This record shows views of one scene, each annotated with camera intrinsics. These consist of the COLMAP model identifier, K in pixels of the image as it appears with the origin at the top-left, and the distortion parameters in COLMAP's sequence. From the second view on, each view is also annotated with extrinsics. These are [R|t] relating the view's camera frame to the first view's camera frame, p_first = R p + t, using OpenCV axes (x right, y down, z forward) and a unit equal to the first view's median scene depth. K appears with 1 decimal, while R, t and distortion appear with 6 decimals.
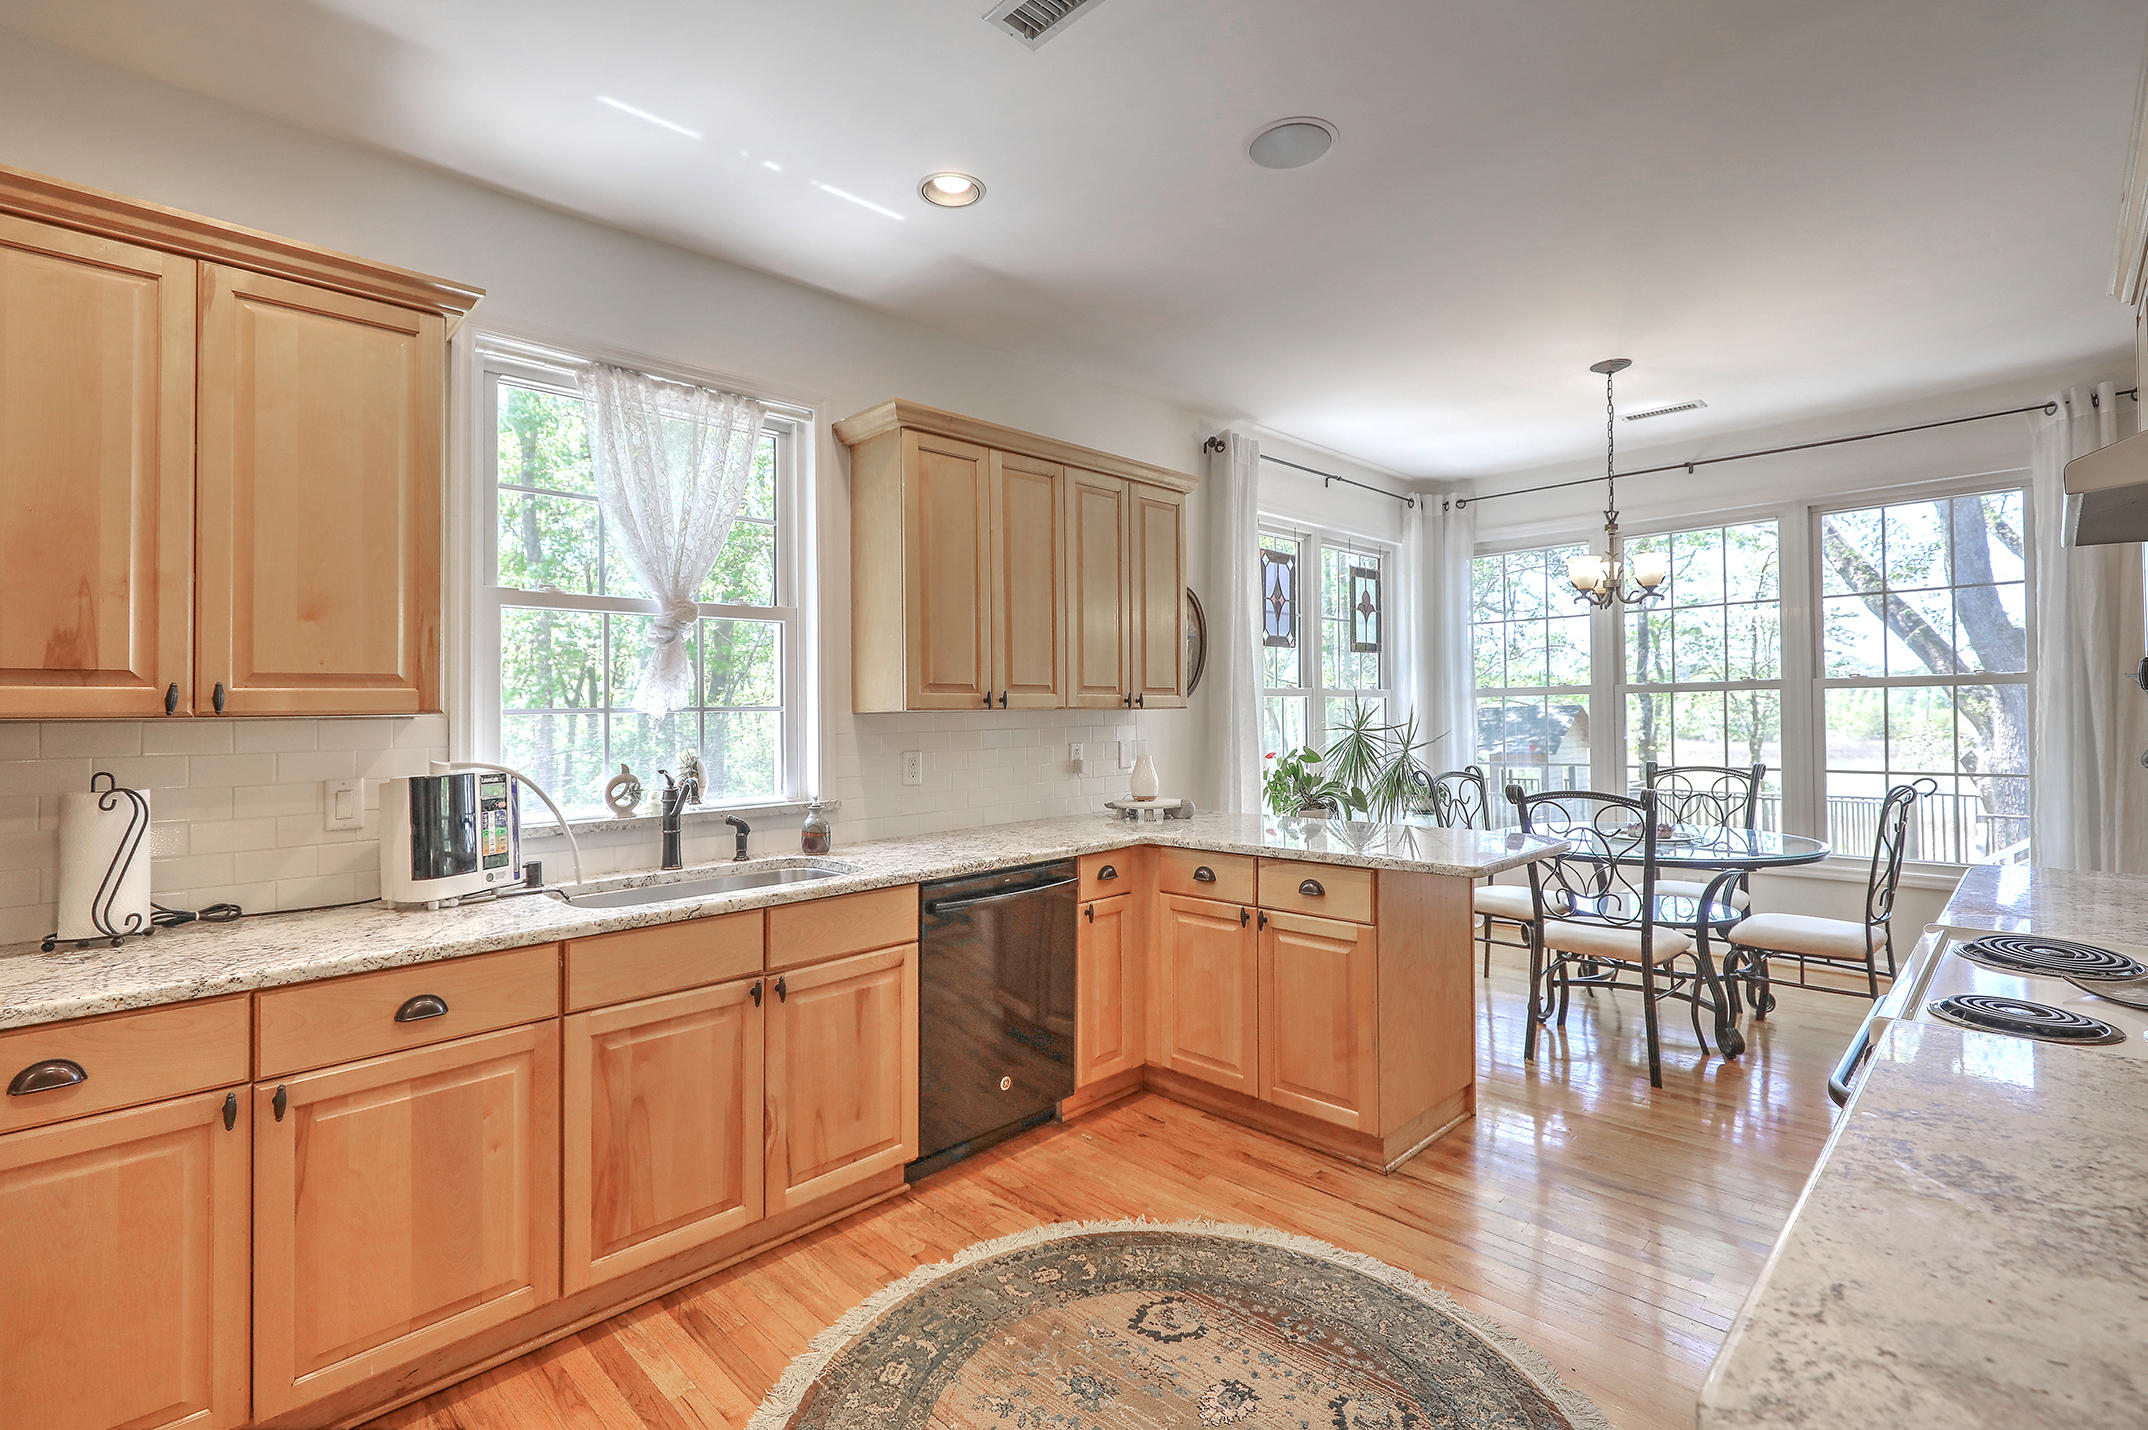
lens RADIAL K [[968.8, 0, 1077.7], [0, 968.8, 712.5], [0, 0, 1]] dist [0.002293, -0.000034]
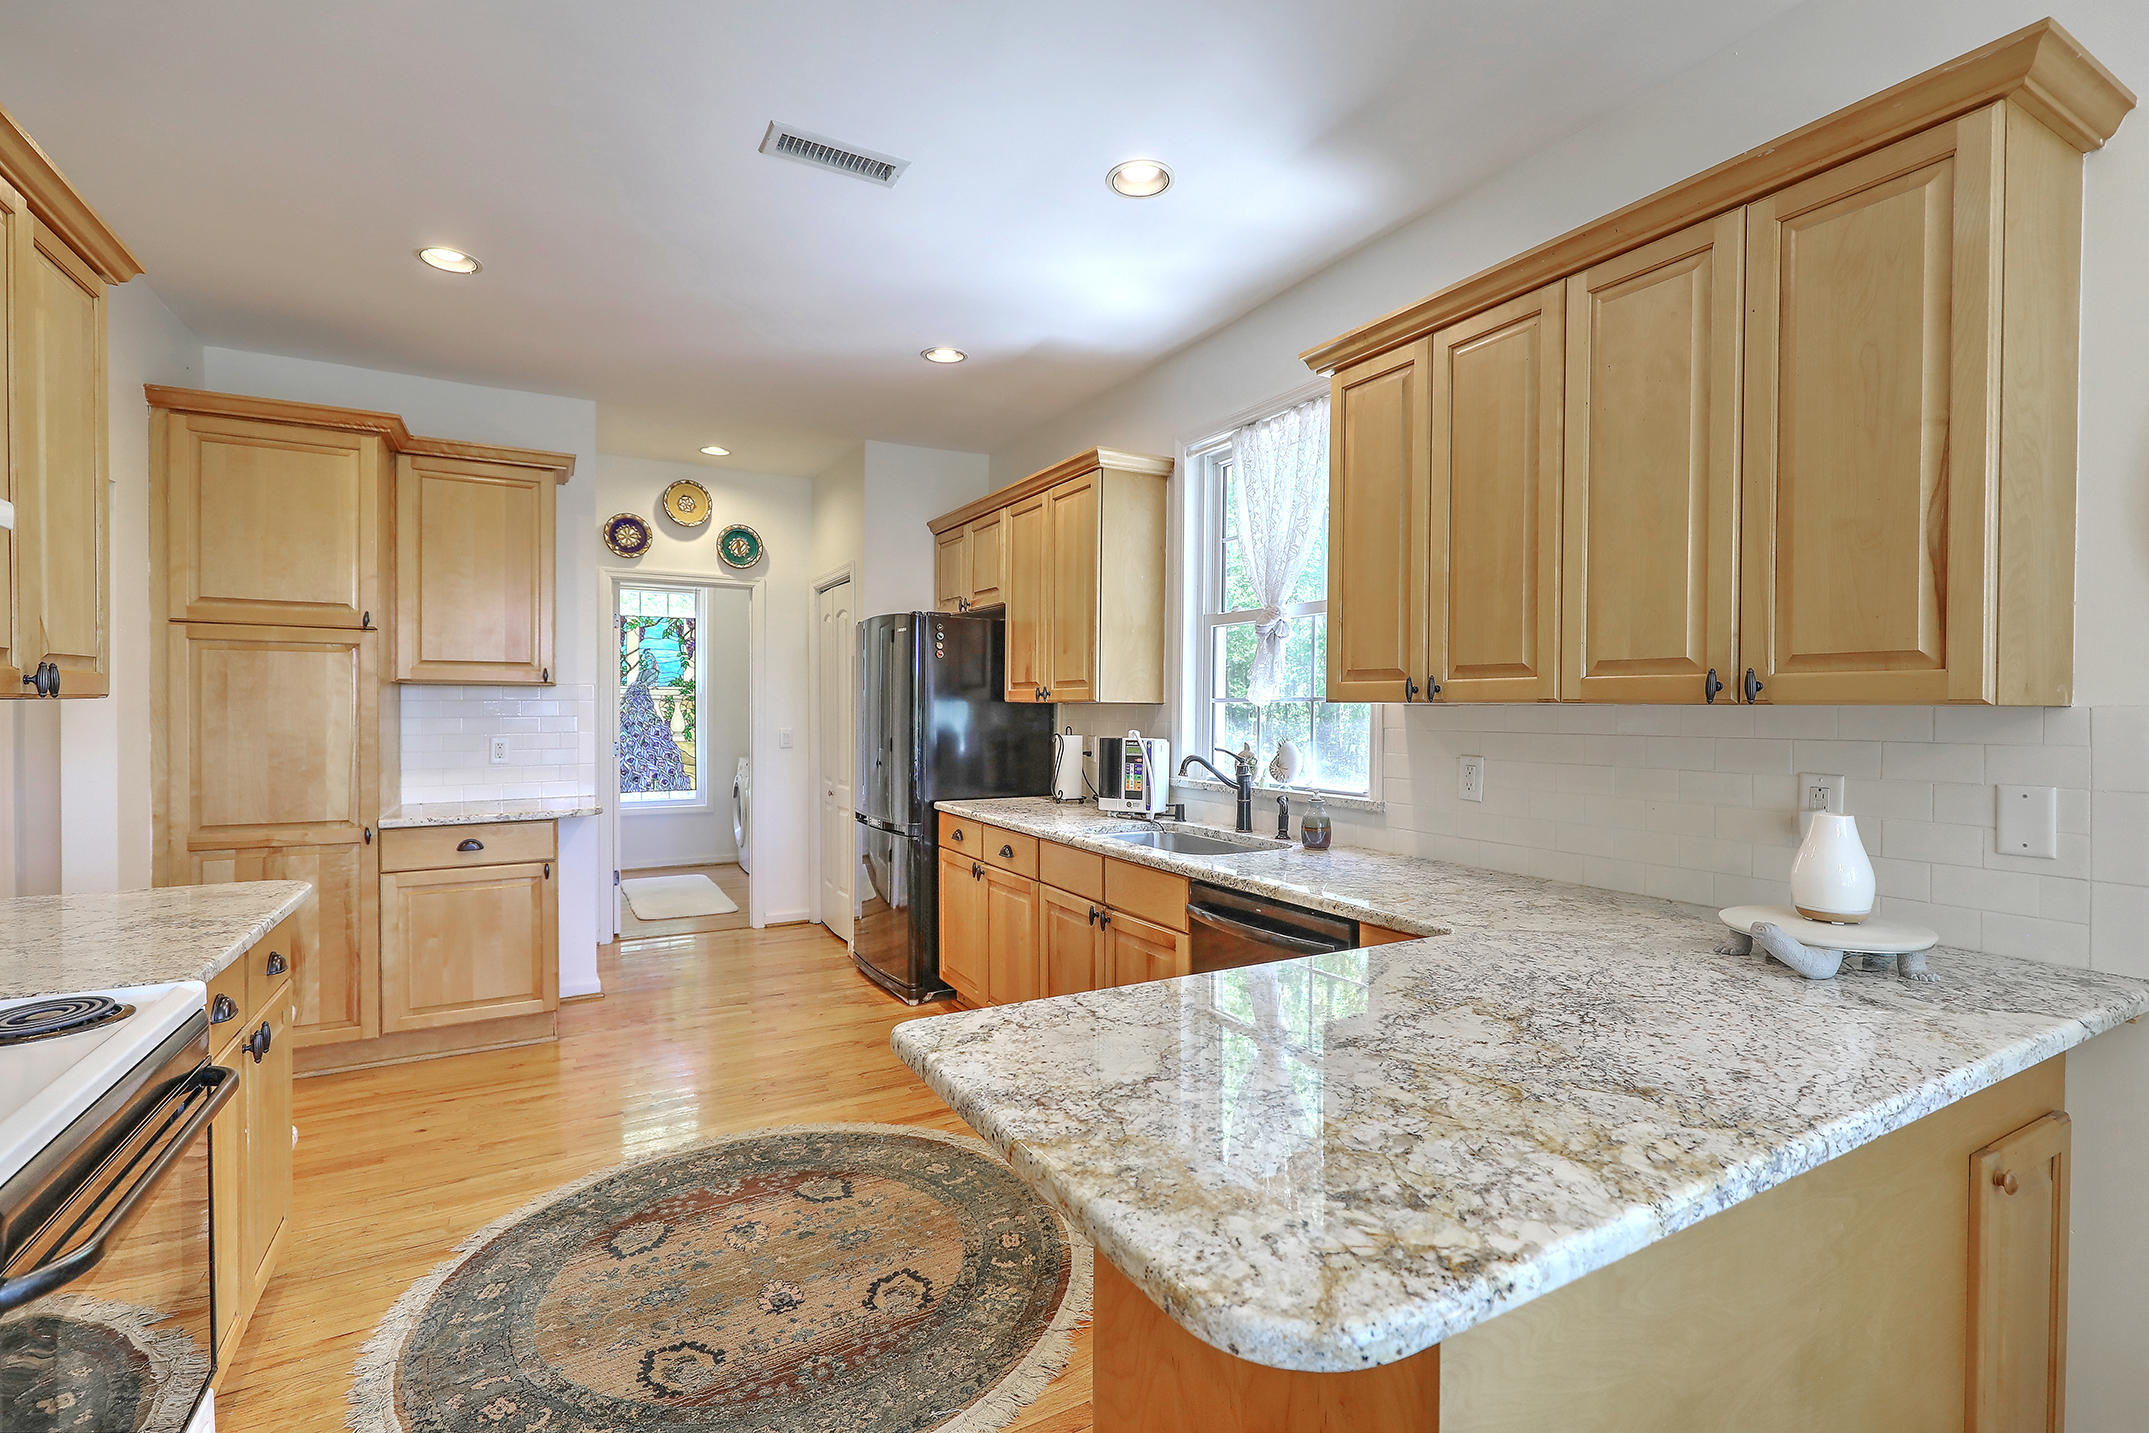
lens RADIAL K [[969.2, 0, 1065.7], [0, 969.2, 708.3], [0, 0, 1]] dist [0.002293, -0.000034]
pose [[-0.272840, 0.018855, -0.961875, 0.638365], [0.002644, 0.999819, 0.018849, -0.011792], [0.962056, 0.002600, -0.272840, 0.896507]]
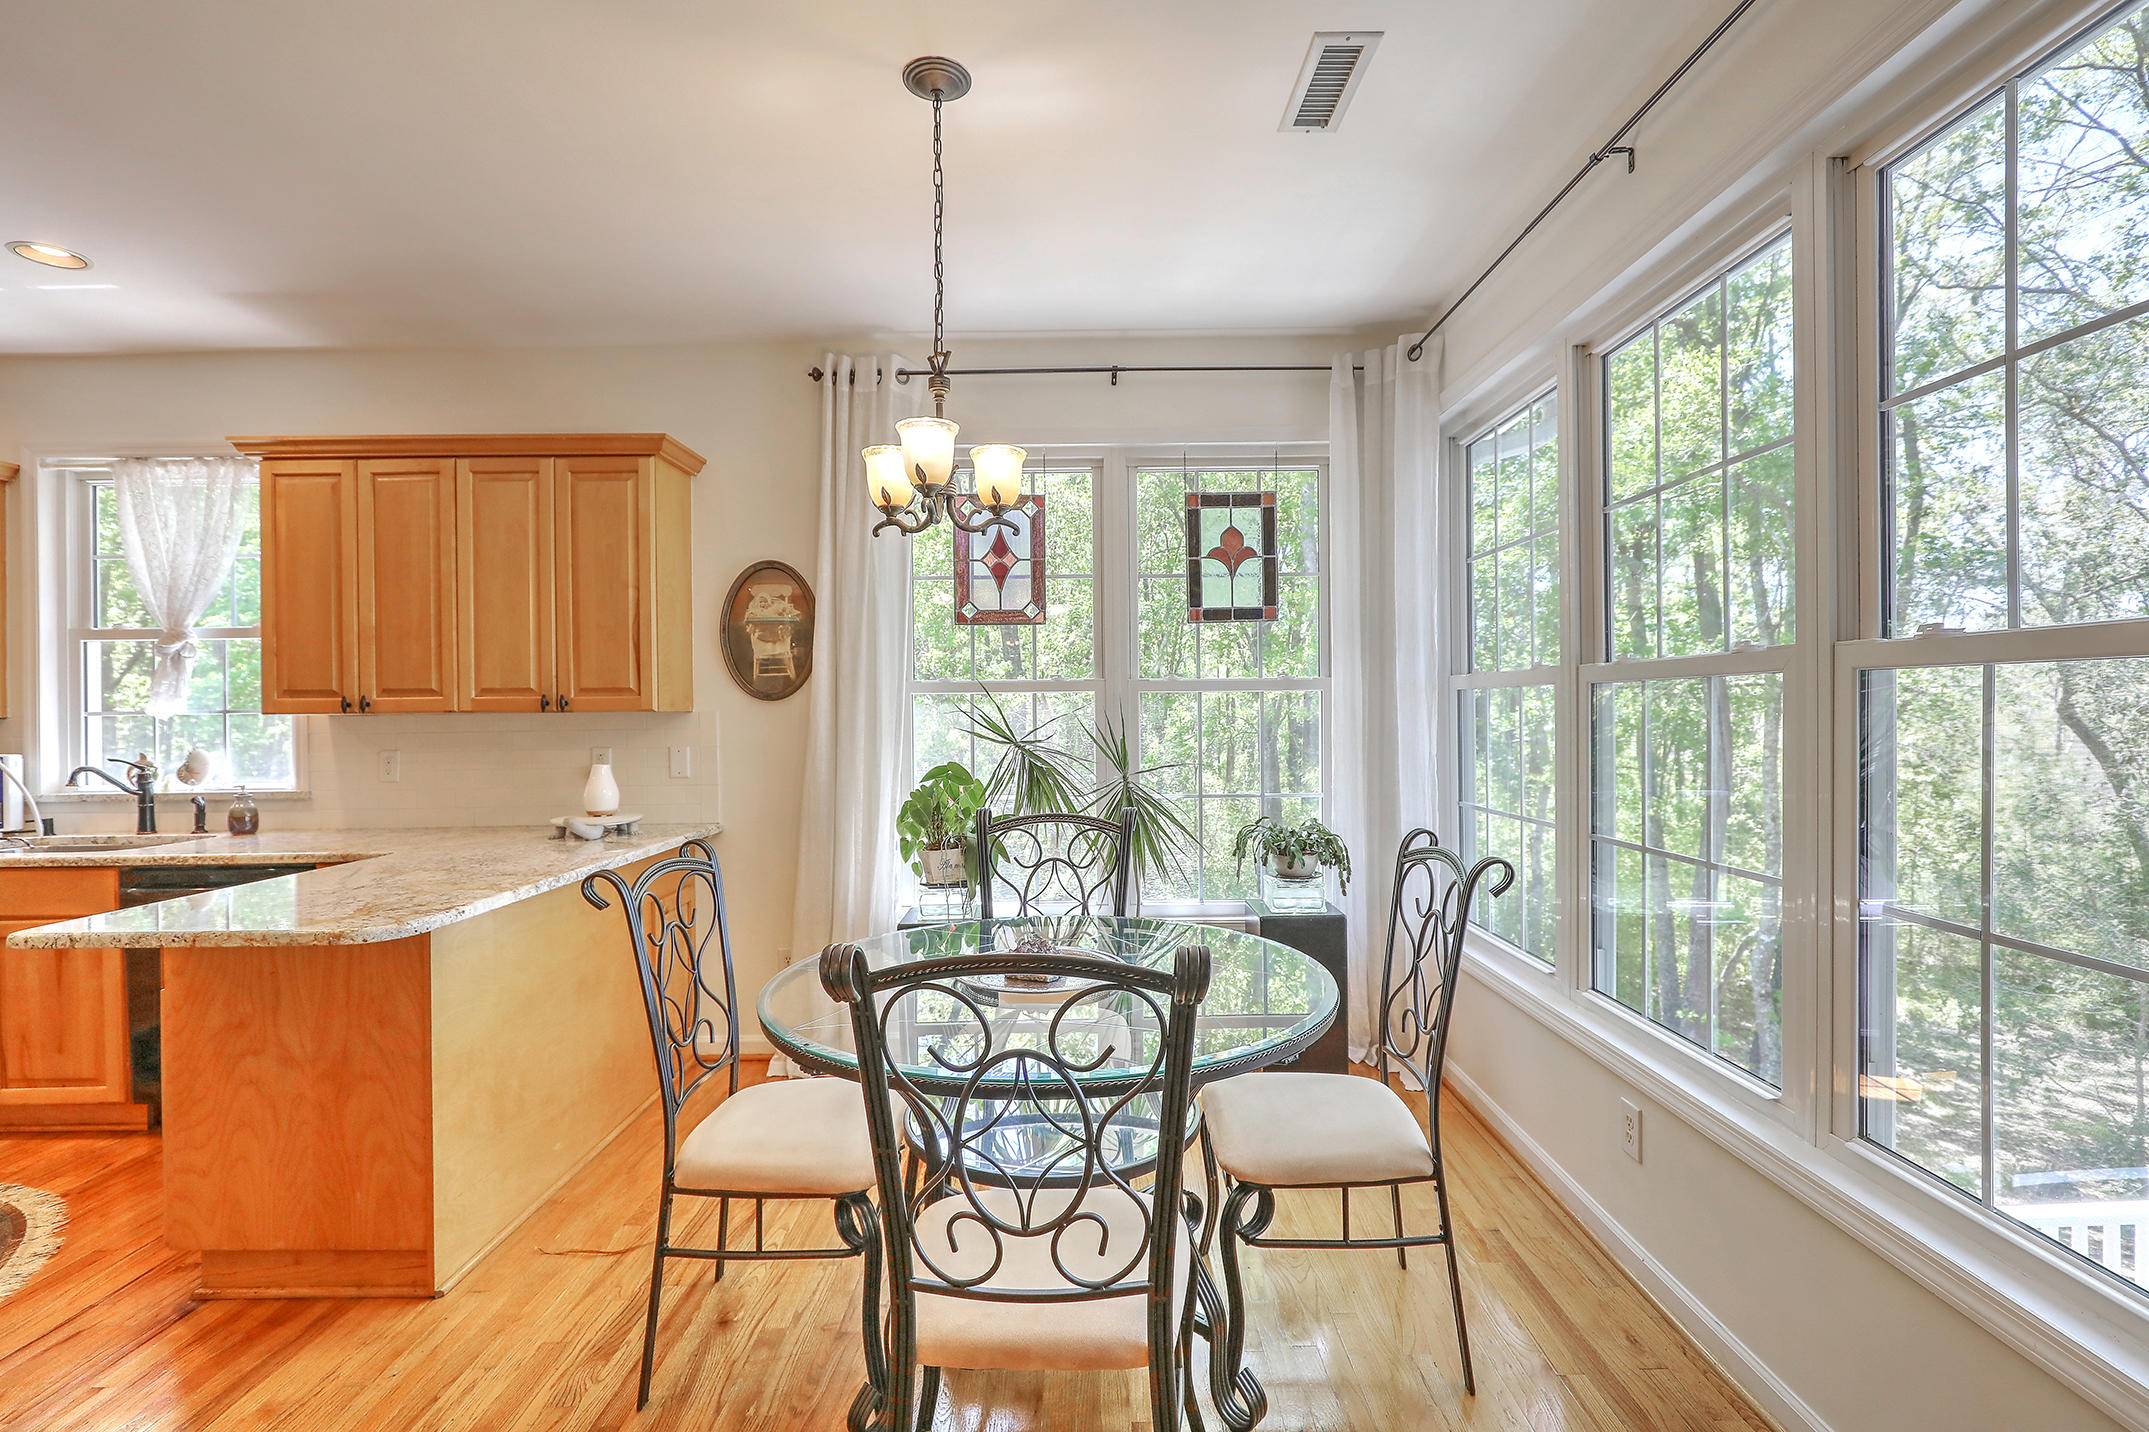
lens RADIAL K [[969.2, 0, 1088.3], [0, 969.2, 718.5], [0, 0, 1]] dist [0.002293, -0.000034]
pose [[0.716005, 0.017509, -0.697875, 1.137119], [0.000821, 0.999664, 0.025922, -0.022458], [0.698094, -0.019133, 0.715750, 0.764796]]
